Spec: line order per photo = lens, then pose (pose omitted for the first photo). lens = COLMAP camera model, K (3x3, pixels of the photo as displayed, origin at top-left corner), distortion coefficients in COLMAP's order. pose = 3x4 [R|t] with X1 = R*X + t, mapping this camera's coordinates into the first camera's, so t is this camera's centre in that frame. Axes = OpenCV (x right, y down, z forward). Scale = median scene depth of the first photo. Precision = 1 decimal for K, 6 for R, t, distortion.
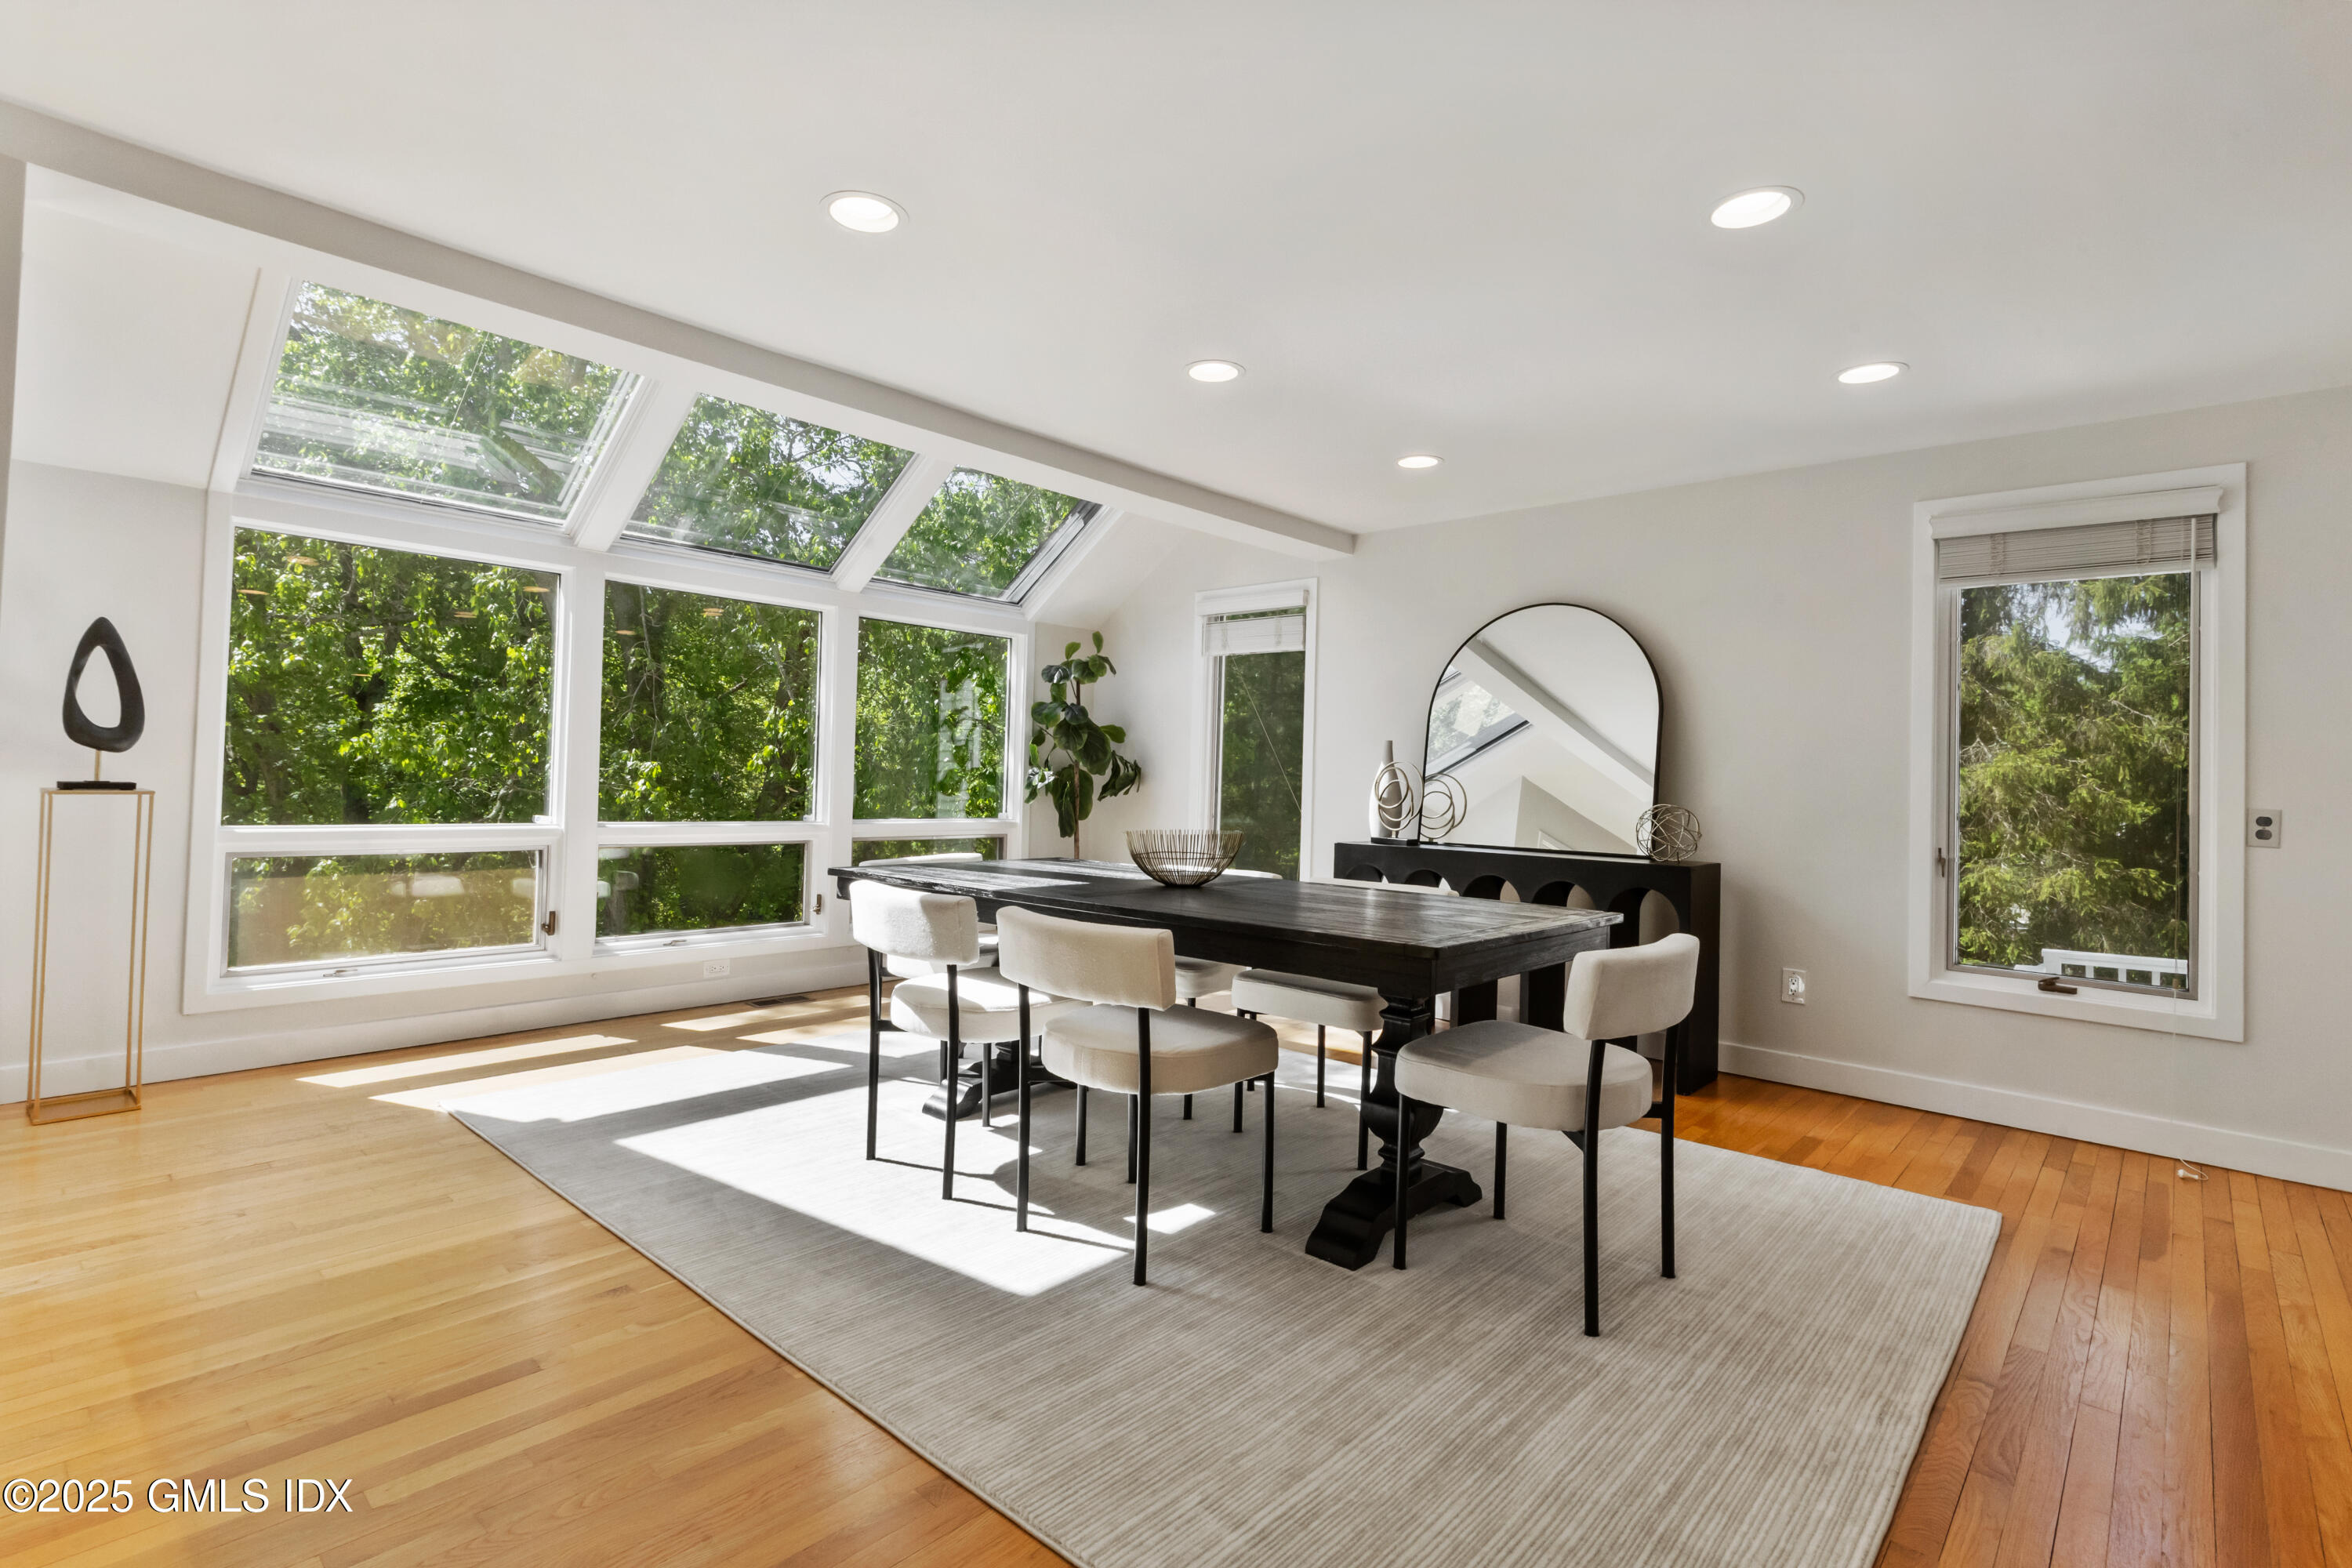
lens RADIAL K [[1125.7, 0, 1157.8], [0, 1125.7, 764.5], [0, 0, 1]] dist [0.011920, 0.000171]
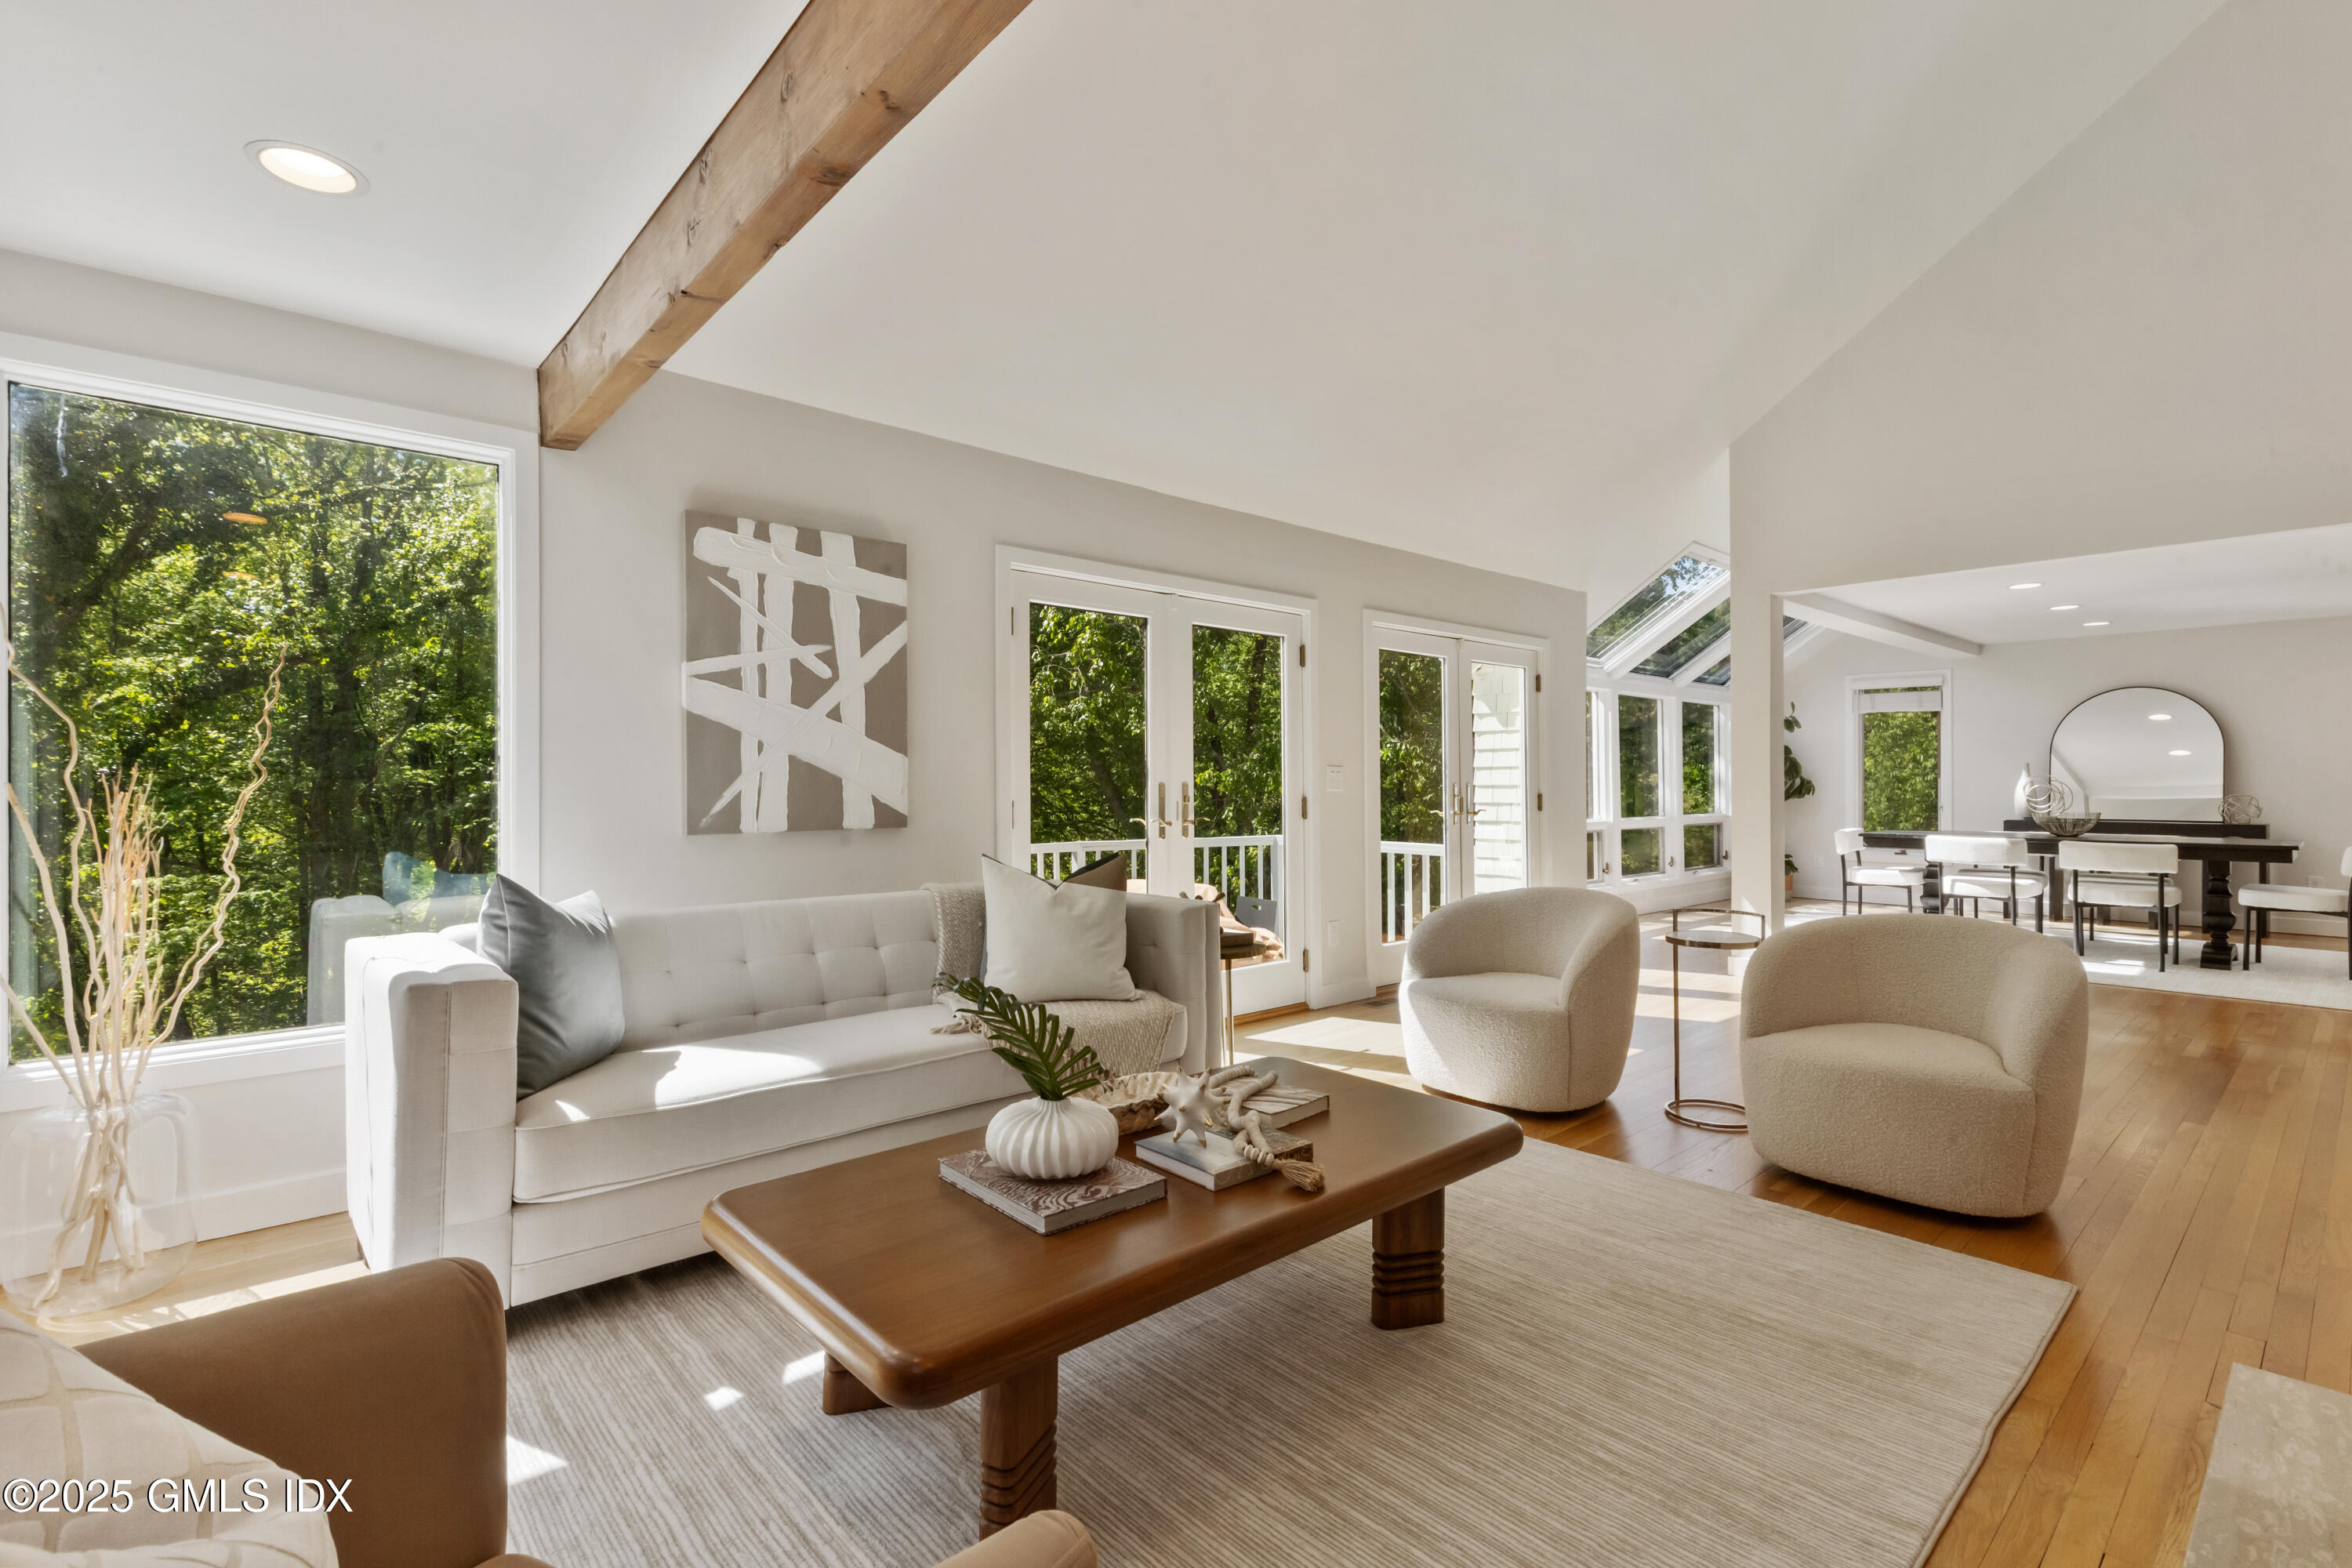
lens RADIAL K [[1071.4, 0, 1162.4], [0, 1071.4, 783.6], [0, 0, 1]] dist [0.003387, 0.000374]
pose [[0.993405, -0.025447, -0.111797, -0.983874], [0.026946, 0.999566, 0.011921, -0.047285], [0.111446, -0.014855, 0.993660, -0.865870]]
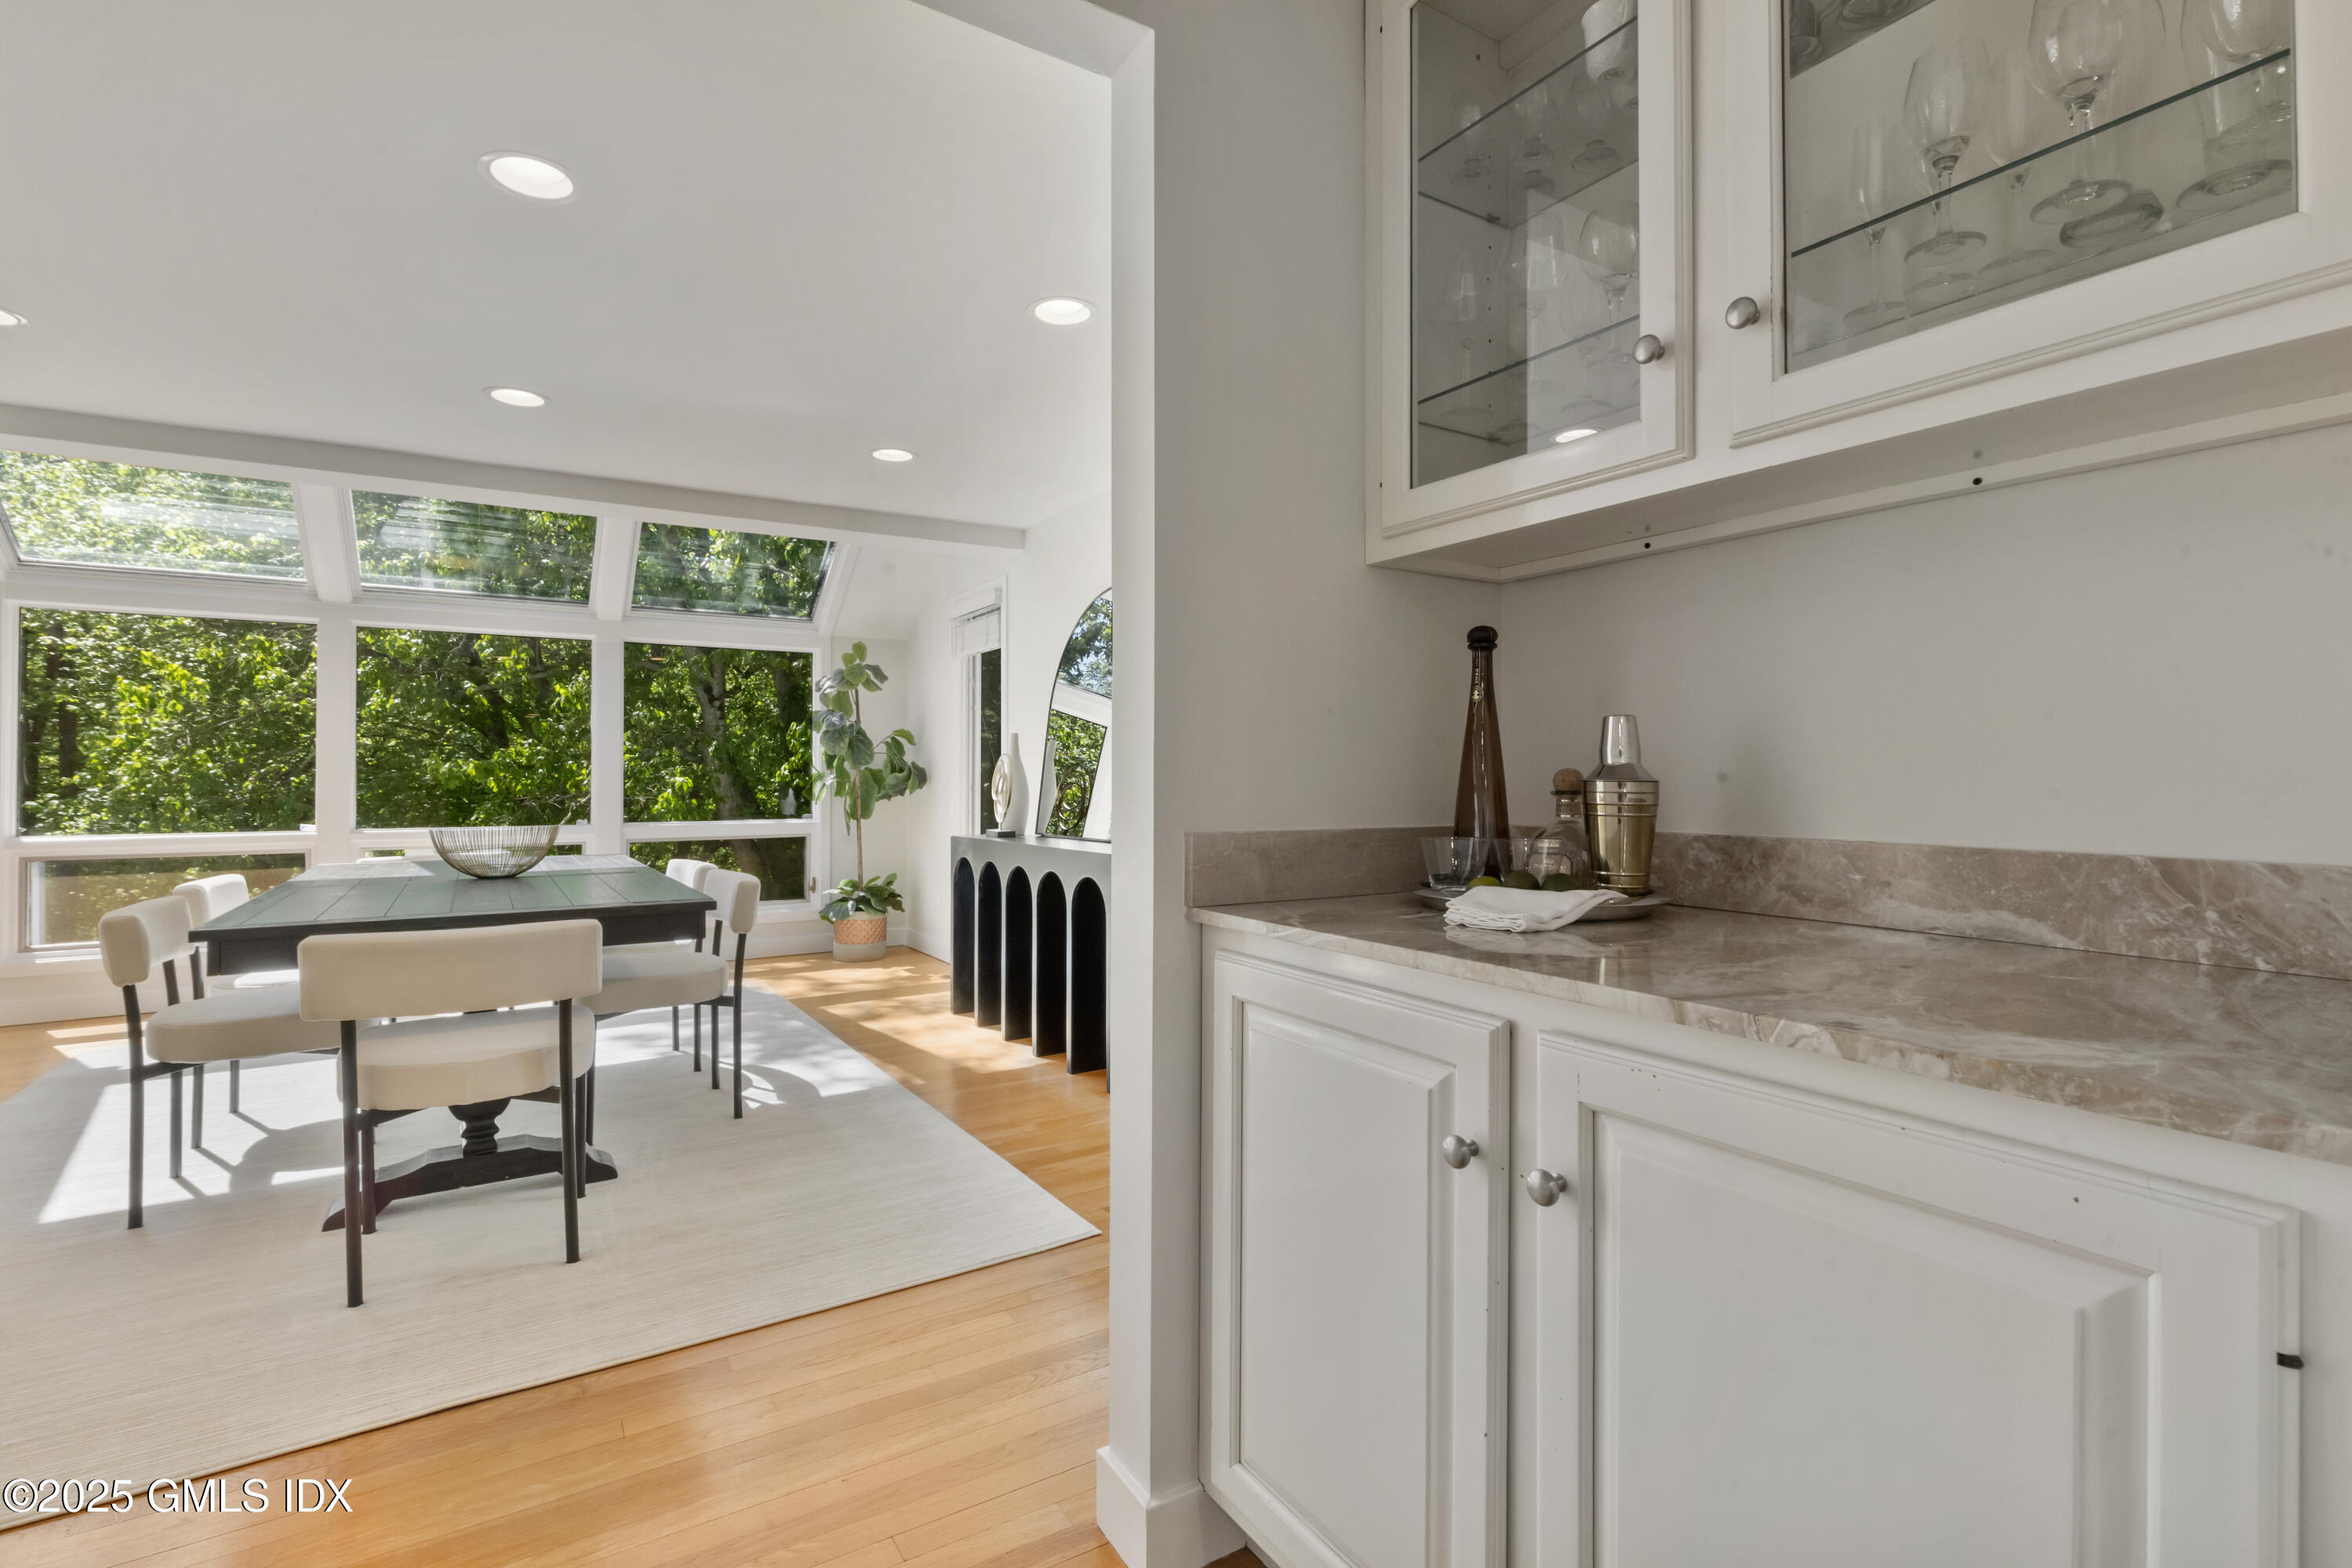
lens RADIAL K [[1071.4, 0, 1164.5], [0, 1071.4, 787.6], [0, 0, 1]] dist [0.003387, 0.000374]
pose [[0.964055, -0.029262, -0.264086, 0.589030], [0.033536, 0.999369, 0.011689, 0.020876], [0.263578, -0.020125, 0.964428, 0.114908]]
